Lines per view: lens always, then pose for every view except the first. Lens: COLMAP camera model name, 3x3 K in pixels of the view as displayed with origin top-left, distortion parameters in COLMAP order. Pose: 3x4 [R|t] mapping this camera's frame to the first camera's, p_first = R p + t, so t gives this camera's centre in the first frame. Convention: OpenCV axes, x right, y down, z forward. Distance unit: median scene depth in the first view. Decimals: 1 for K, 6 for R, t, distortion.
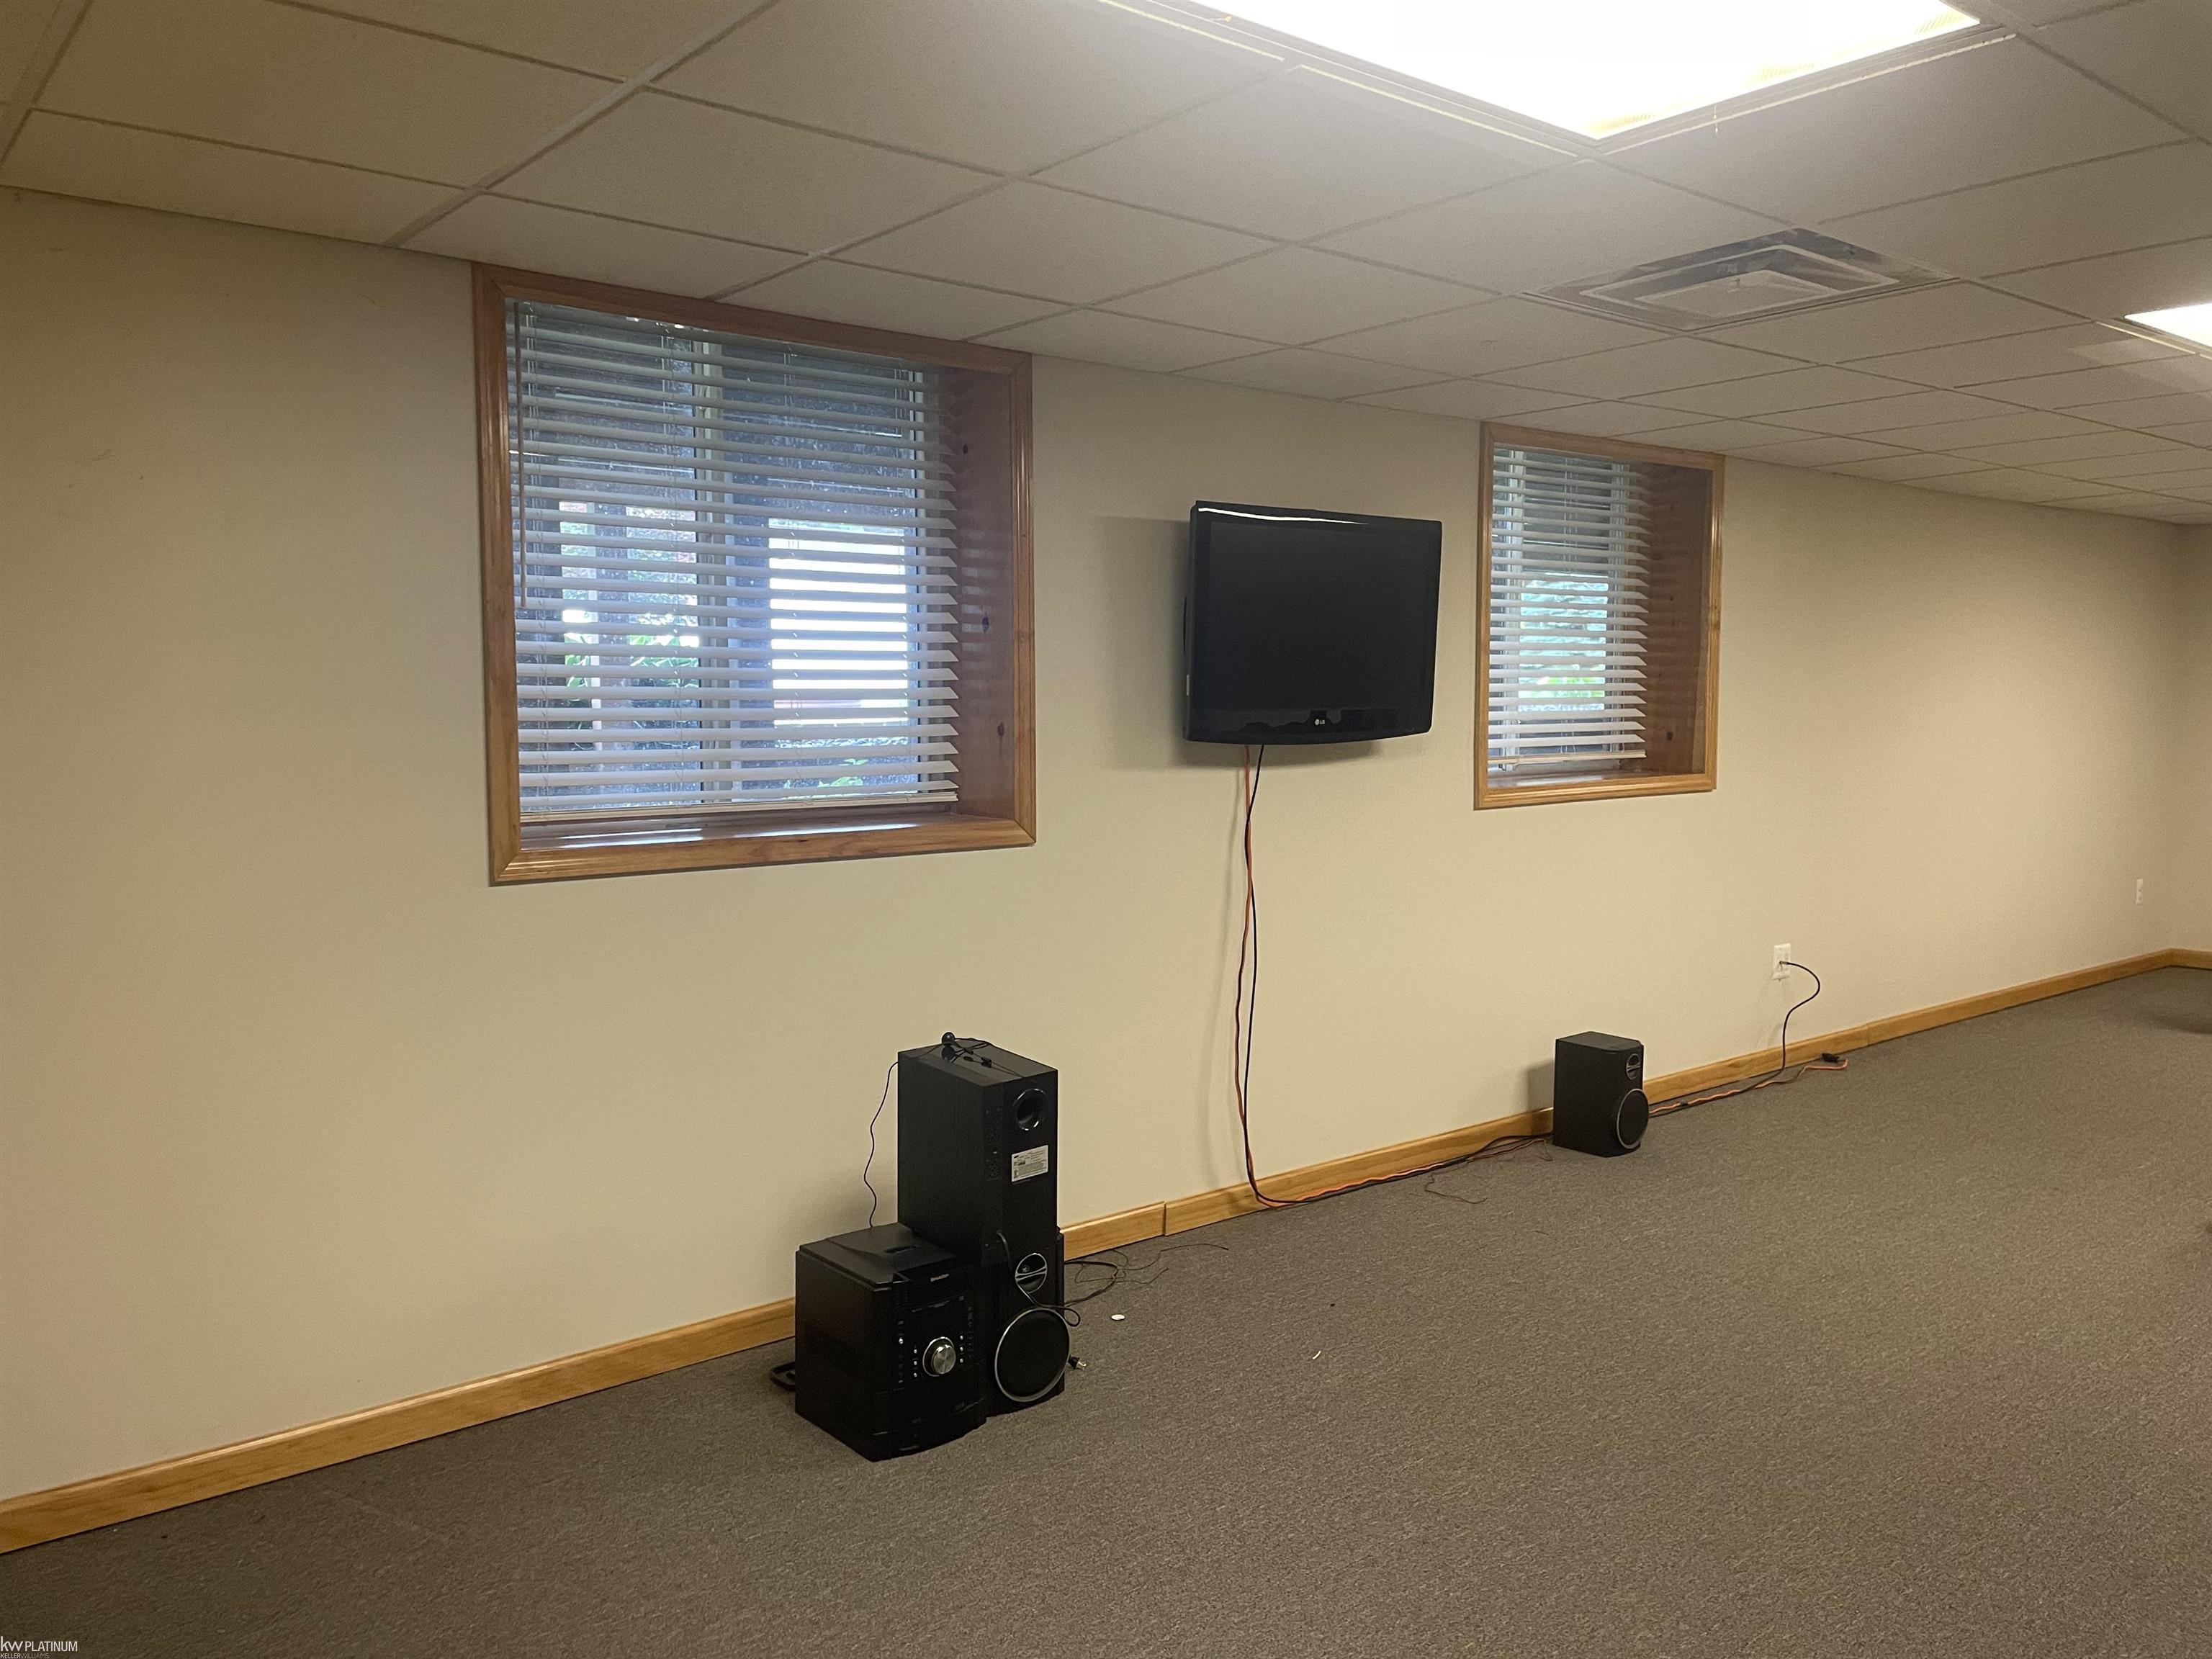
lens RADIAL K [[1670.9, 0, 1109.3], [0, 1670.9, 838.3], [0, 0, 1]] dist [0.095773, -0.118265]
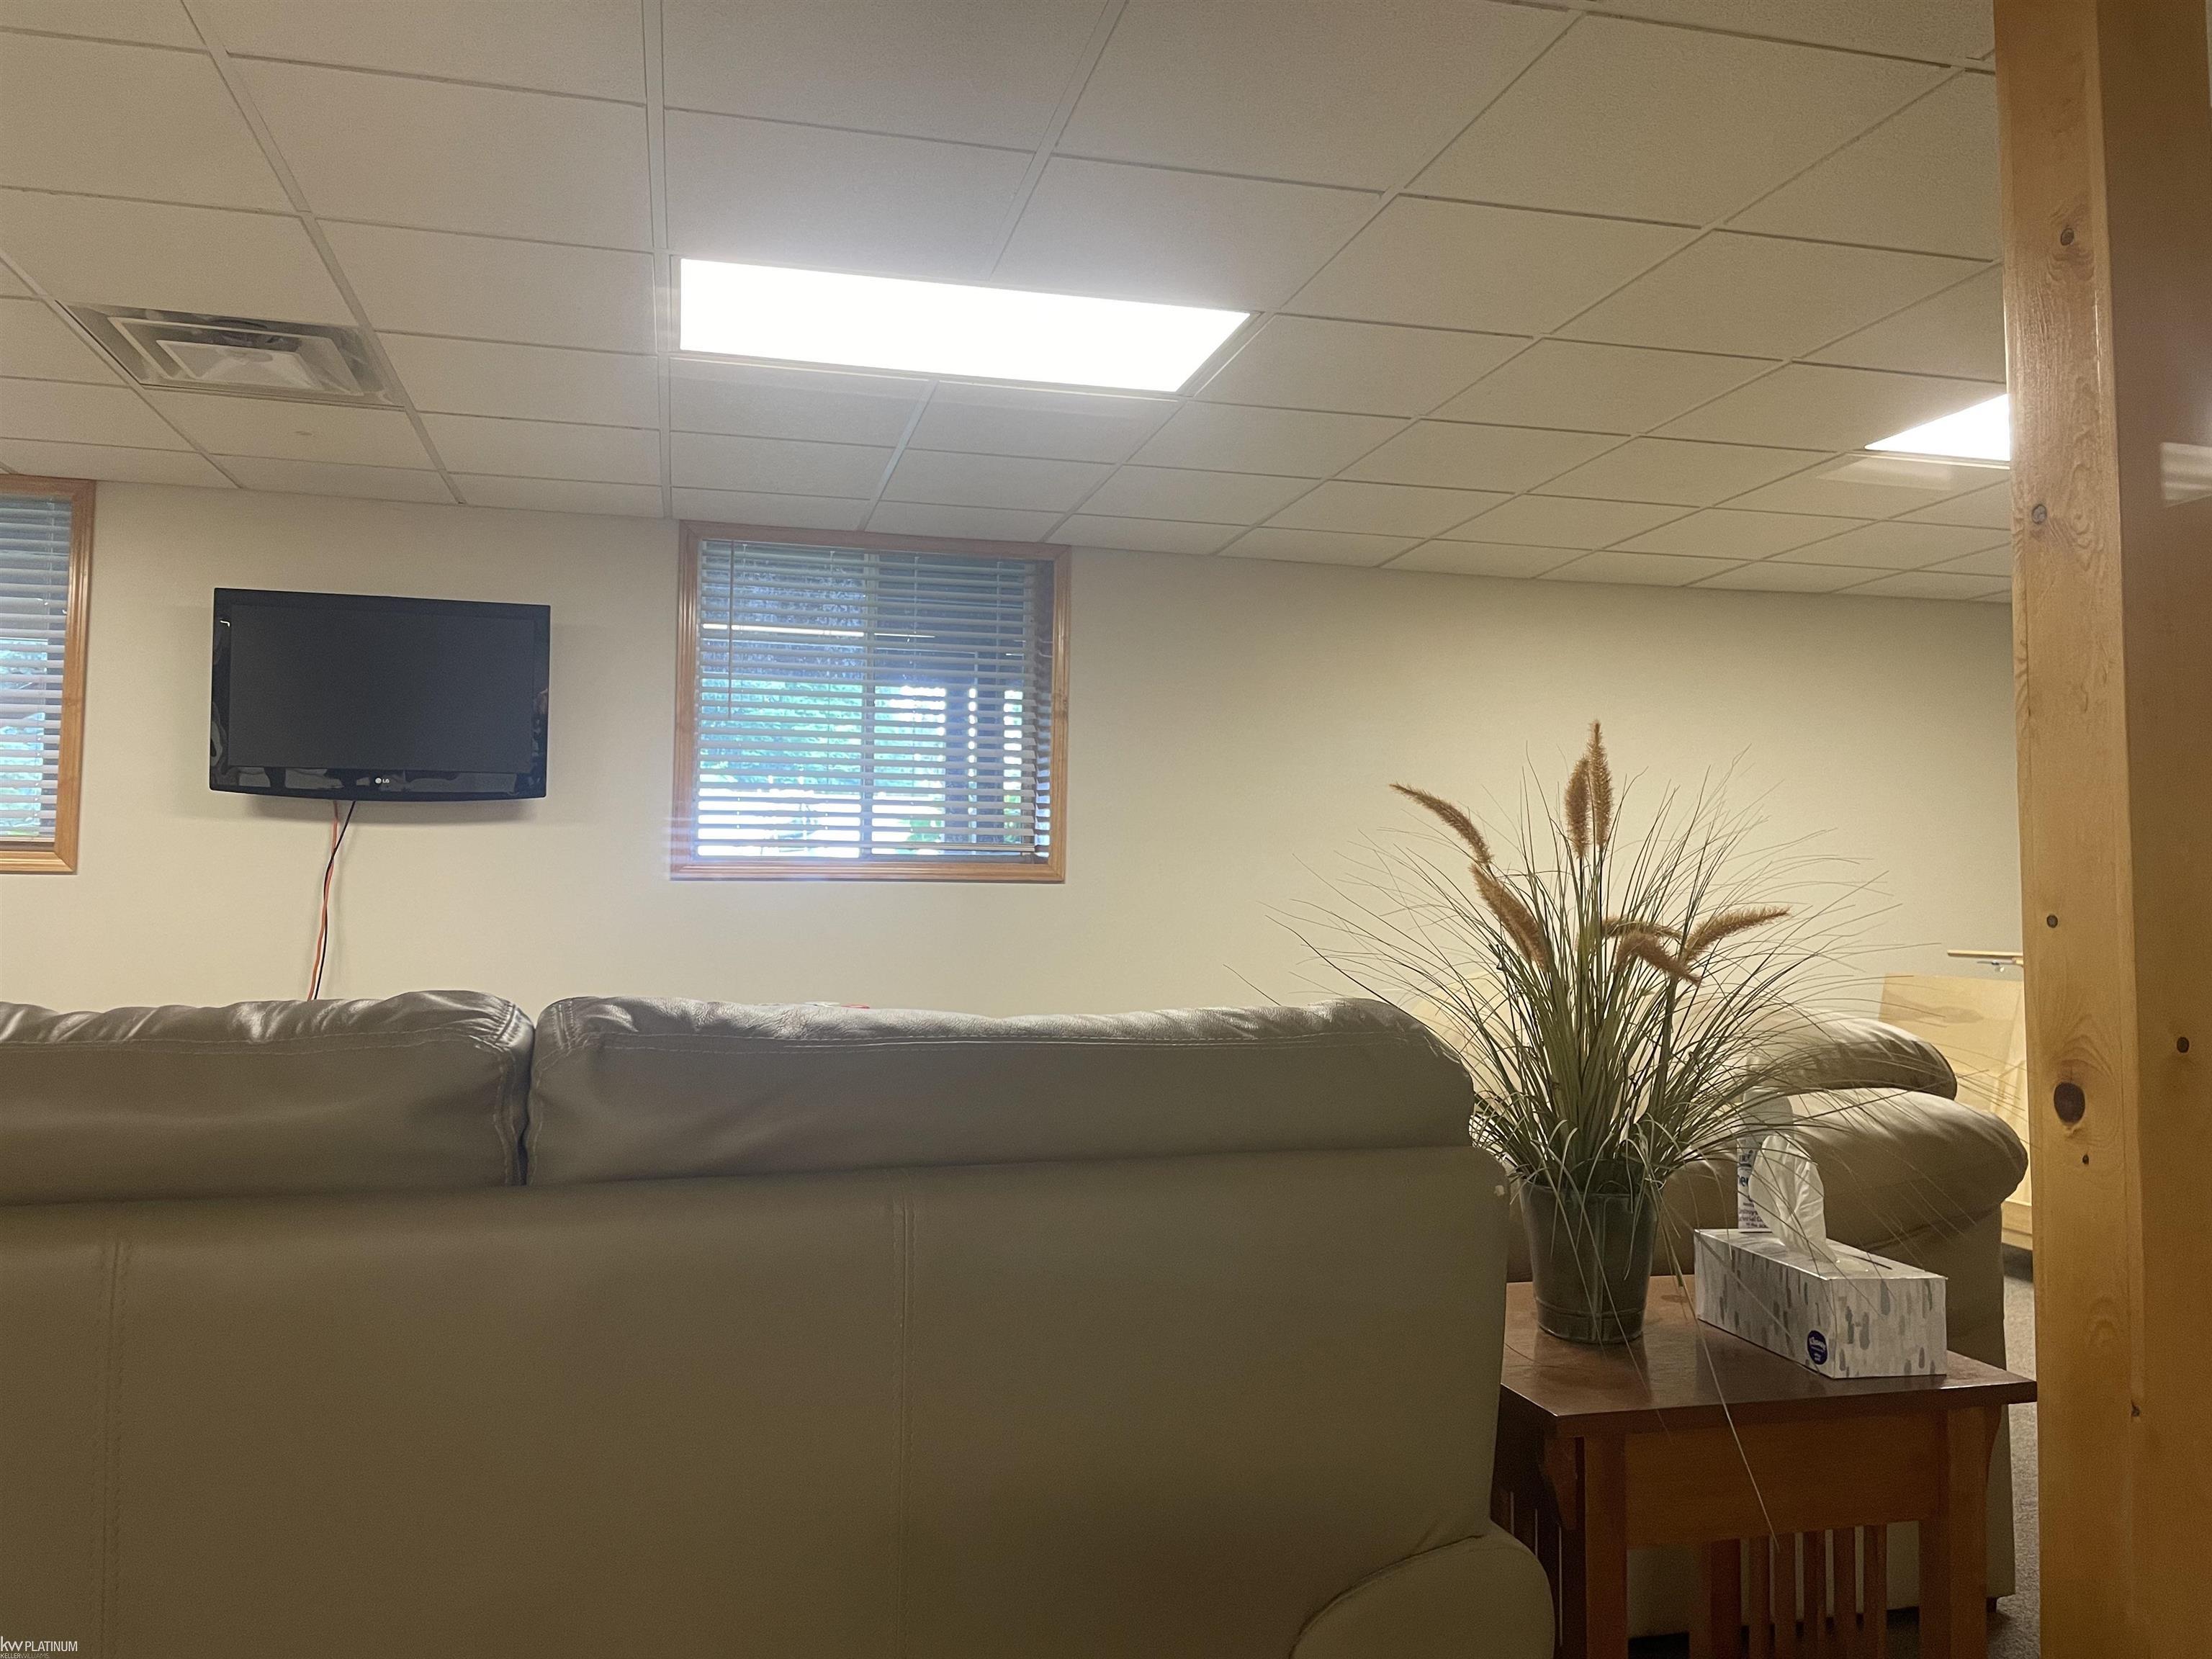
lens RADIAL K [[1670.9, 0, 1105.0], [0, 1670.9, 823.4], [0, 0, 1]] dist [0.095773, -0.118265]
pose [[0.903707, -0.020260, -0.427672, 1.026816], [-0.046991, 0.988152, -0.146108, 0.100350], [0.425565, 0.152136, 0.892048, 0.199983]]
